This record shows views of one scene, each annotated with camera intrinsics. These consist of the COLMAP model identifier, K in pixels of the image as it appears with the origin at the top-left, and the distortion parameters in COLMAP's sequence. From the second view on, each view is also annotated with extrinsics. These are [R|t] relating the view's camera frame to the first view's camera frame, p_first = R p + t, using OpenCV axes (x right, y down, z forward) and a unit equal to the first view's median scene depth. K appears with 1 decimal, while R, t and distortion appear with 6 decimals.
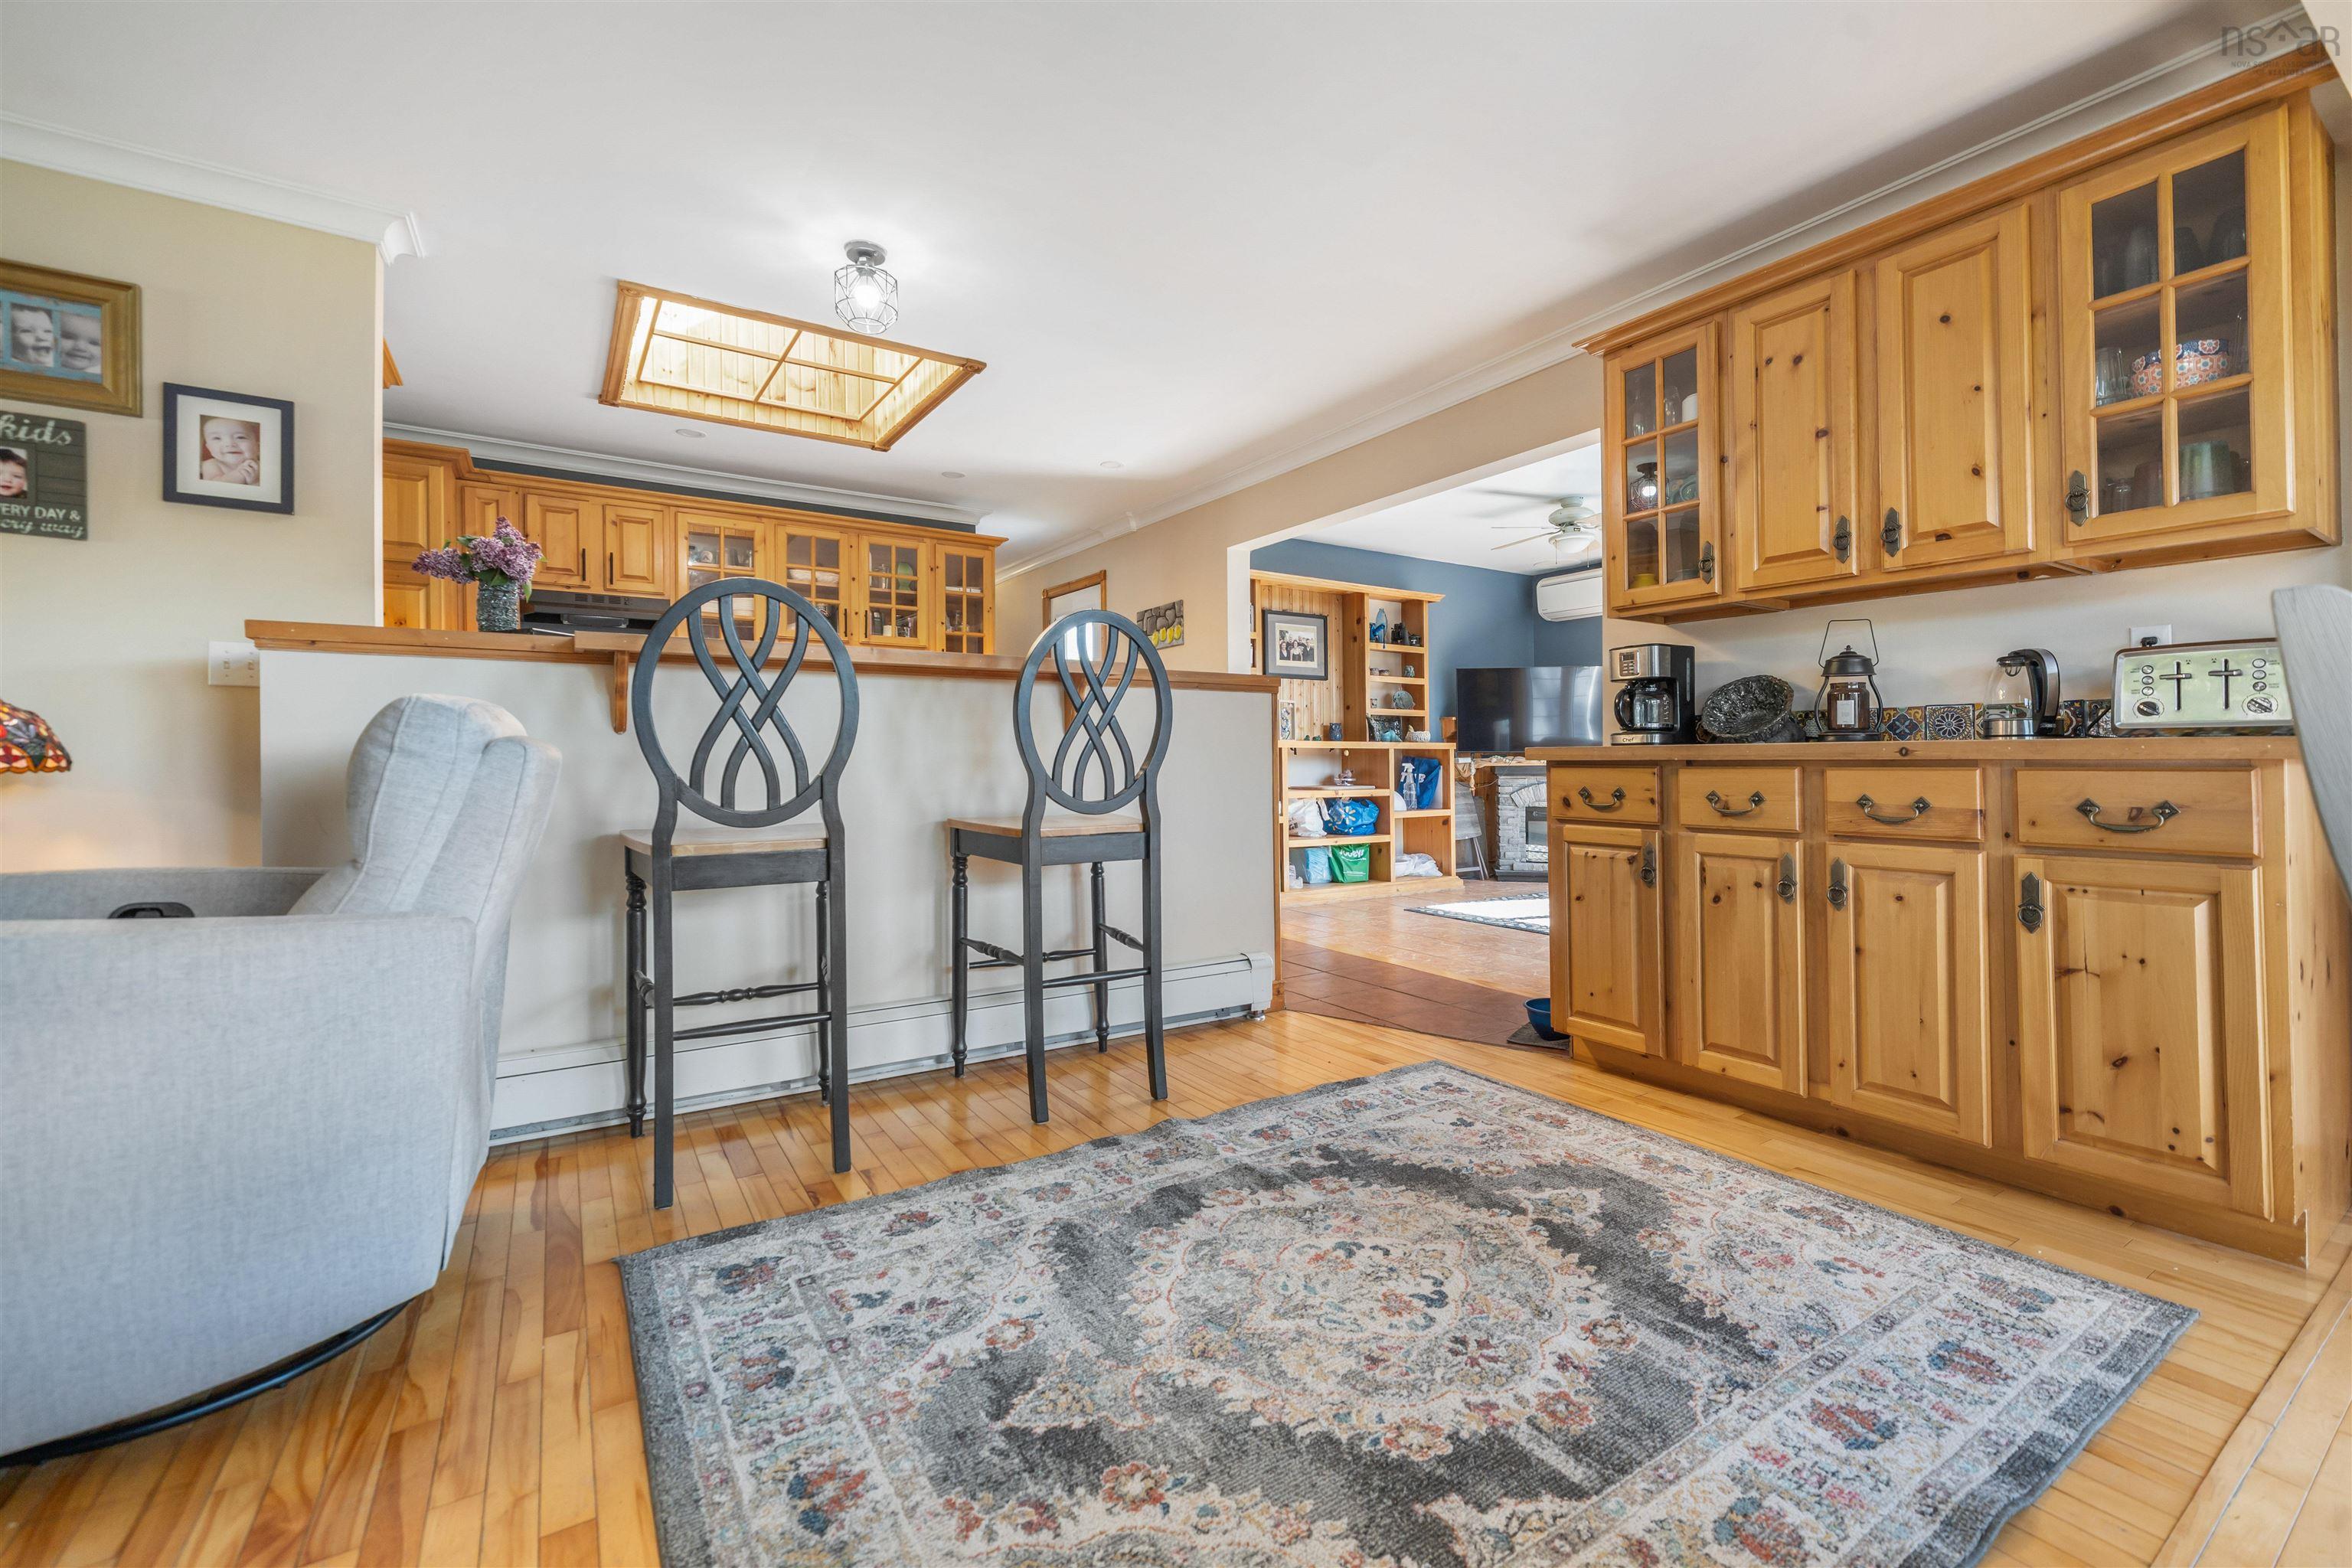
lens RADIAL K [[983.9, 0, 1165.1], [0, 983.9, 761.1], [0, 0, 1]] dist [-0.000836, -0.000444]
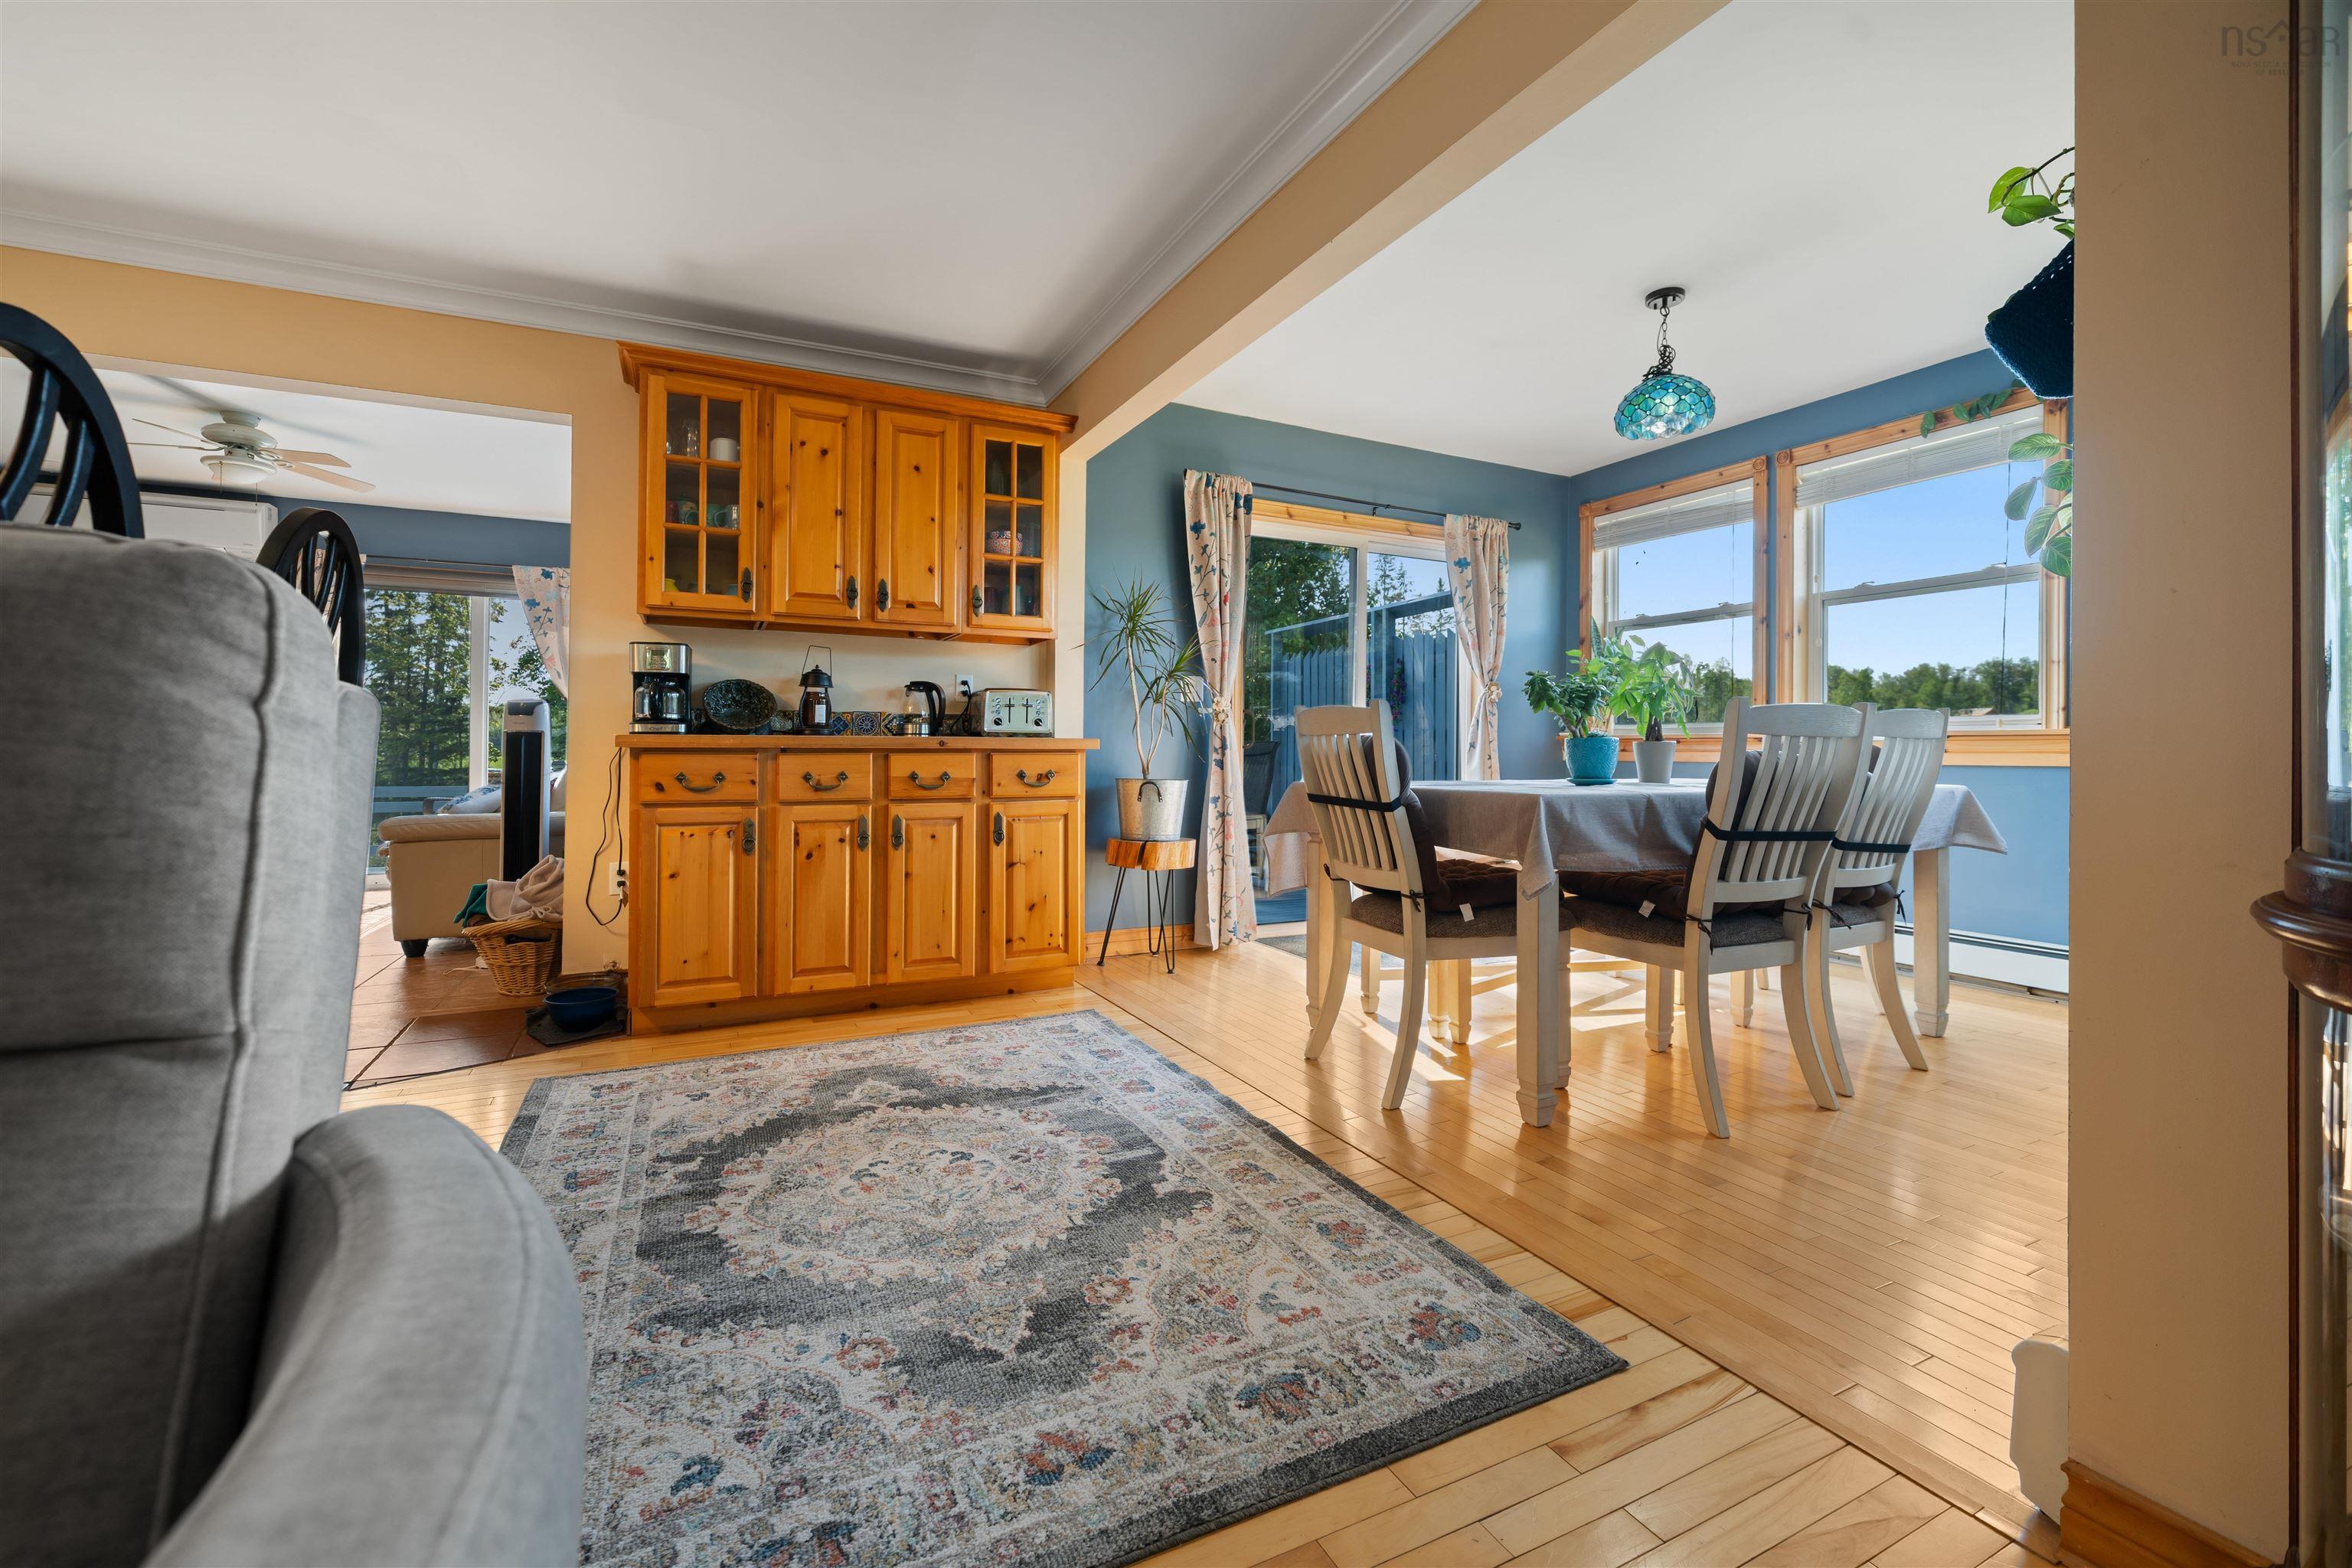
lens RADIAL K [[987.6, 0, 1183.3], [0, 987.6, 753.4], [0, 0, 1]] dist [-0.001321, -0.000070]
pose [[0.099424, 0.000072, 0.995045, -0.716876], [-0.003353, 0.999994, 0.000263, 0.004051], [-0.995039, -0.003362, 0.099424, 0.406252]]
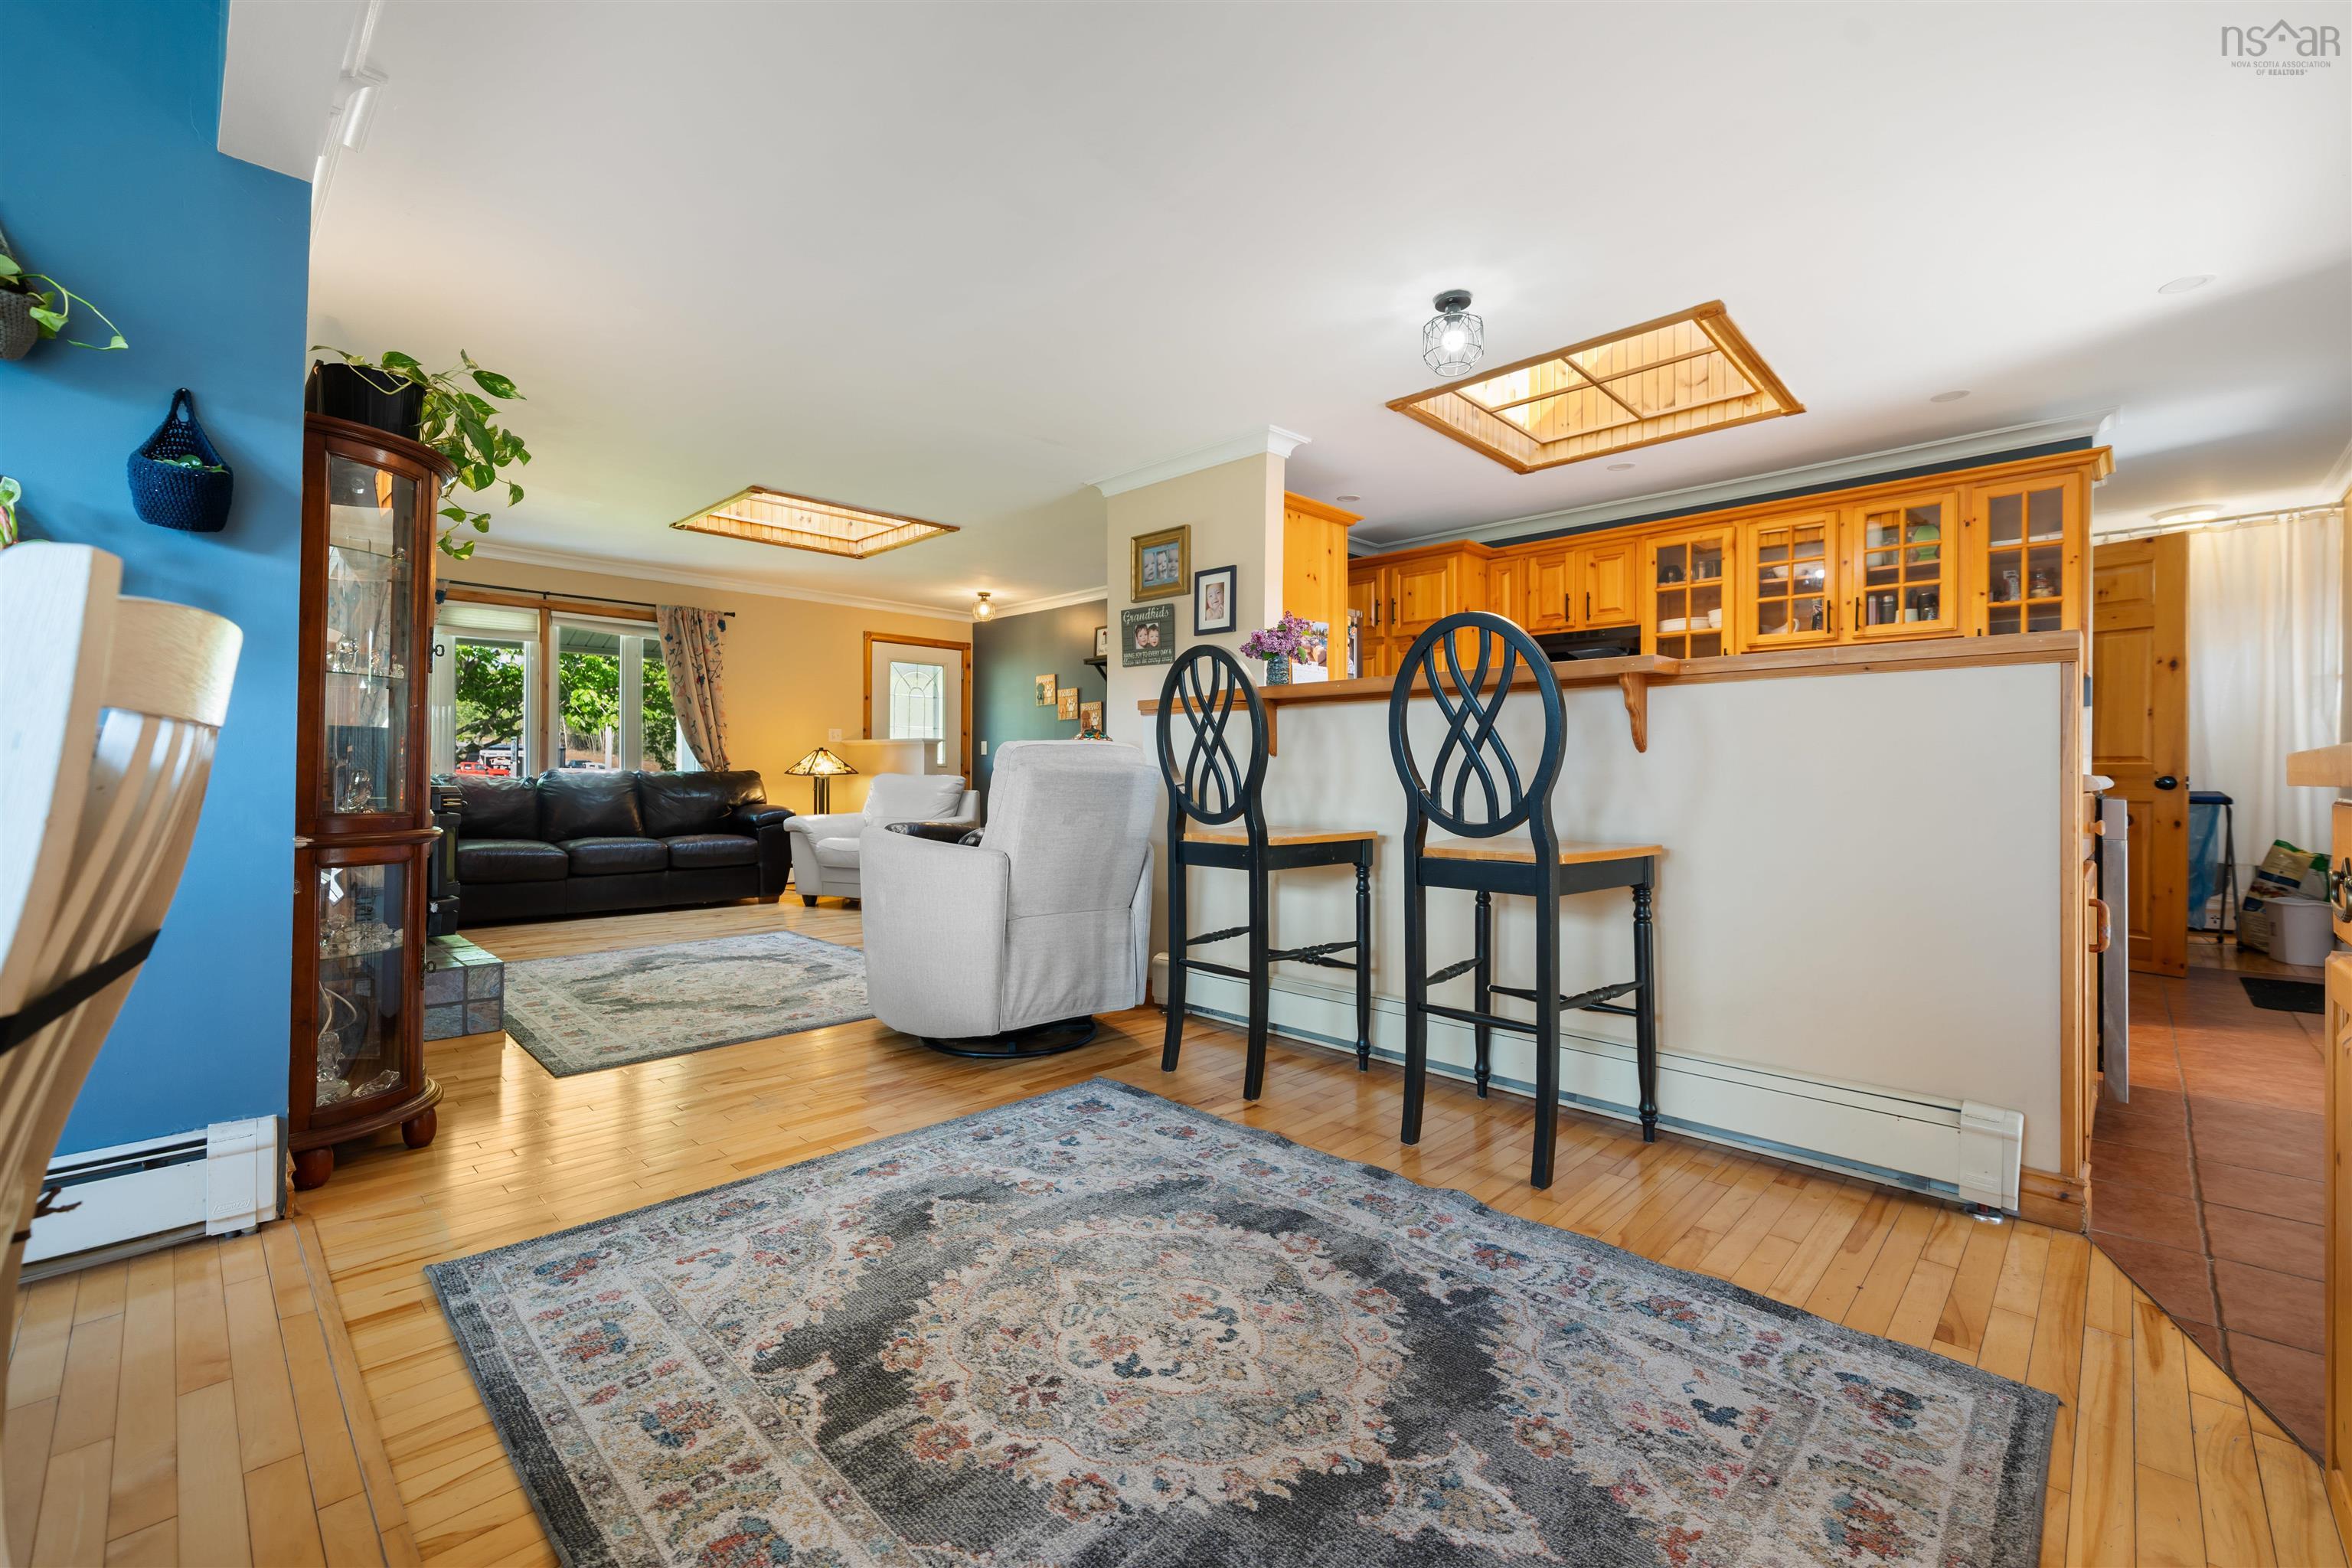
lens RADIAL K [[954.9, 0, 1169.0], [0, 954.9, 779.3], [0, 0, 1]] dist [-0.001466, -0.000241]
pose [[0.226143, 0.007638, -0.974064, 0.805829], [-0.005527, 0.999963, 0.006558, -0.003765], [0.974079, 0.003900, 0.226176, 0.588406]]
